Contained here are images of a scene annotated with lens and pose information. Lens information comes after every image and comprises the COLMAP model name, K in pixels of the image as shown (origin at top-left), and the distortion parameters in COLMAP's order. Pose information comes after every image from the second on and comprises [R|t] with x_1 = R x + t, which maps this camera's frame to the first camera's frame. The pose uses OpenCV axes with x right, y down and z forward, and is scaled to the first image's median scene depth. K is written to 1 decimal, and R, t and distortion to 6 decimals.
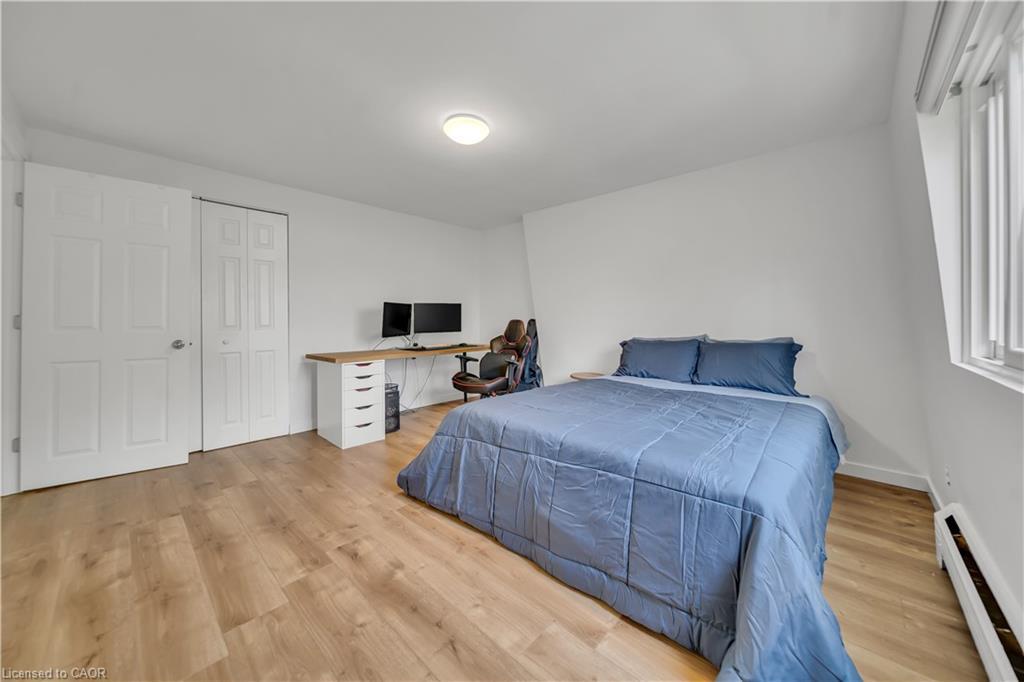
lens RADIAL K [[364.2, 0, 513.9], [0, 364.2, 339.9], [0, 0, 1]] dist [-0.000457, -0.000007]
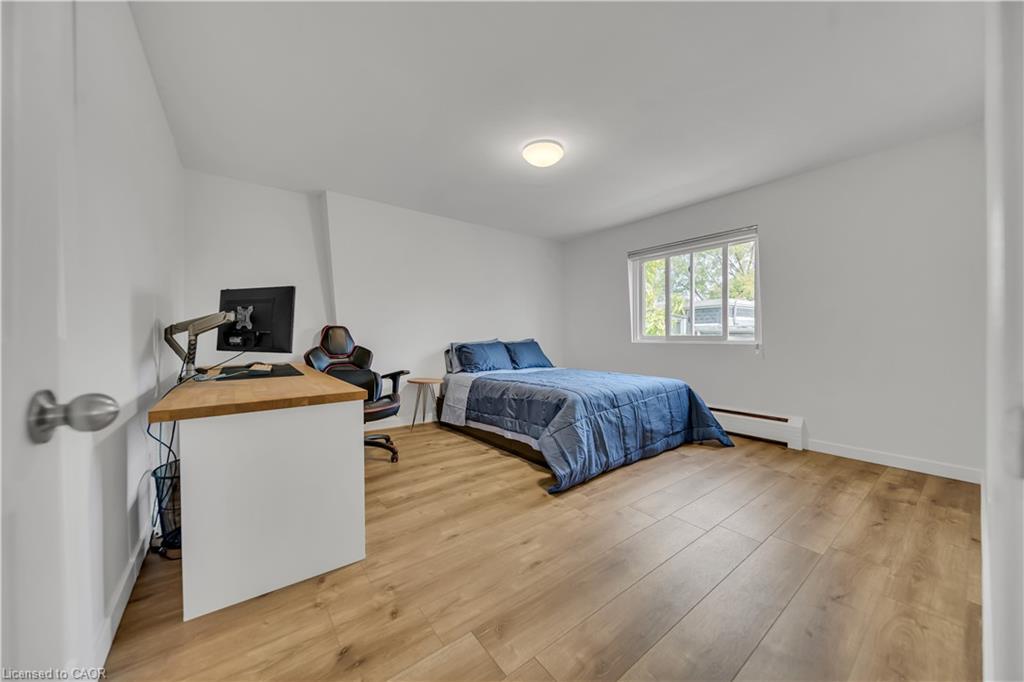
lens RADIAL K [[364.2, 0, 513.9], [0, 364.2, 339.9], [0, 0, 1]] dist [-0.000457, -0.000007]
pose [[0.161252, -0.012973, 0.986828, -1.272926], [0.045924, 0.998929, 0.005628, -0.018408], [-0.985844, 0.044411, 0.161675, 0.907035]]
